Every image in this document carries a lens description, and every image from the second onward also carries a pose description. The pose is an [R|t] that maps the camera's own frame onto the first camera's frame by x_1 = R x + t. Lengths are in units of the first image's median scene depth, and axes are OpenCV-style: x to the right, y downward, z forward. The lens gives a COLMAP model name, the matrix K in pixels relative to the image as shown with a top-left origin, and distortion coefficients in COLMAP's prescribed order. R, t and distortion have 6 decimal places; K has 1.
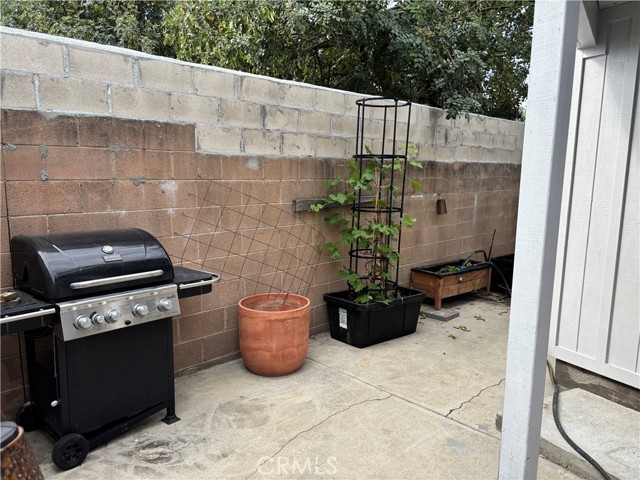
lens RADIAL K [[481.6, 0, 322.2], [0, 481.6, 241.2], [0, 0, 1]] dist [0.040799, -0.028145]
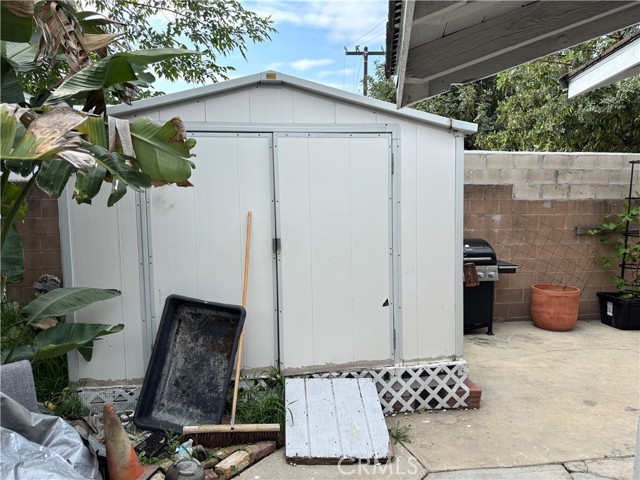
lens RADIAL K [[481.6, 0, 325.6], [0, 481.6, 246.4], [0, 0, 1]] dist [0.040799, -0.028145]
pose [[0.813256, 0.053162, -0.579473, 0.192748], [-0.077378, 0.996854, -0.017141, 0.065619], [0.576739, 0.058779, 0.814811, -0.728376]]
